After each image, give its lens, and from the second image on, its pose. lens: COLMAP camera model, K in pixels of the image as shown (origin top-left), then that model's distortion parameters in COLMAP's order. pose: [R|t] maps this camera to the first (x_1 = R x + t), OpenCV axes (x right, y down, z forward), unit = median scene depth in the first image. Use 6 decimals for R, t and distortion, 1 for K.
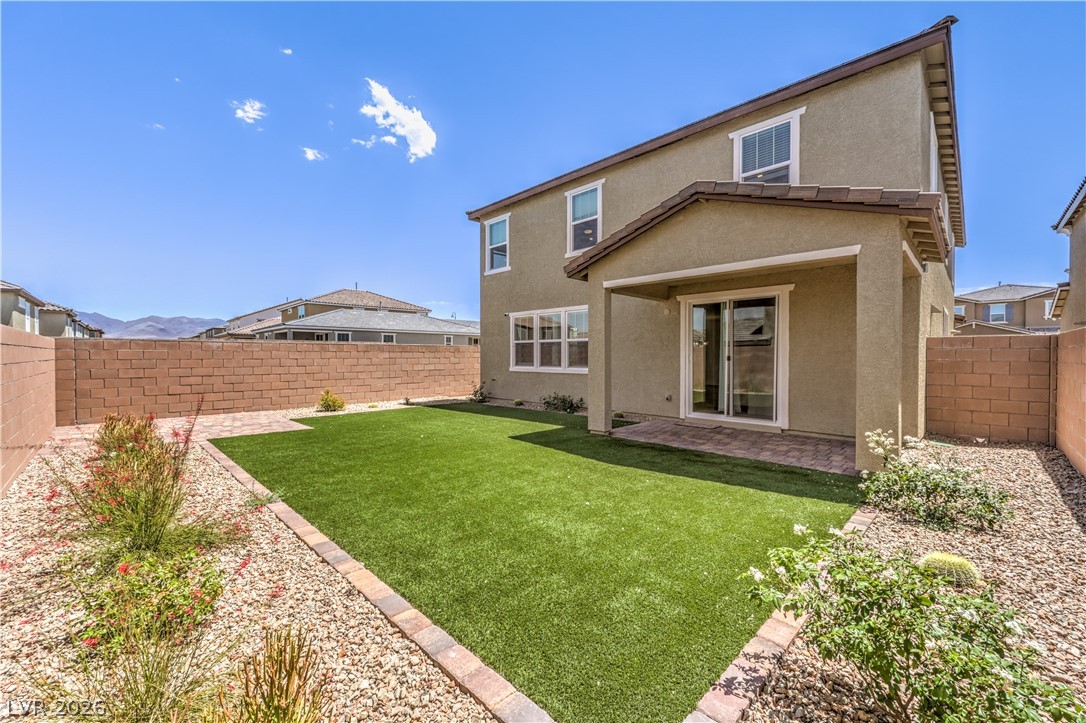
lens RADIAL K [[437.3, 0, 548.9], [0, 437.3, 357.4], [0, 0, 1]] dist [-0.002867, -0.000764]
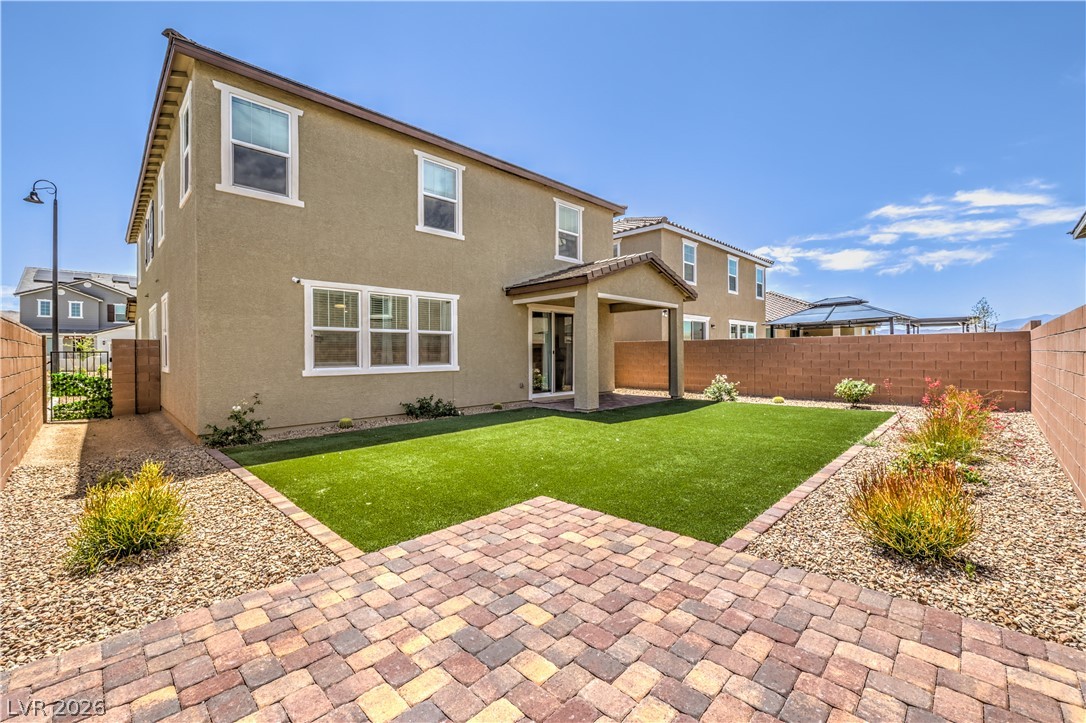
lens RADIAL K [[437.3, 0, 544.2], [0, 437.3, 357.5], [0, 0, 1]] dist [-0.002867, -0.000764]
pose [[0.011882, -0.006415, 0.999909, -0.729185], [0.013565, 0.999888, 0.006253, 0.006294], [-0.999837, 0.013489, 0.011967, 0.712876]]
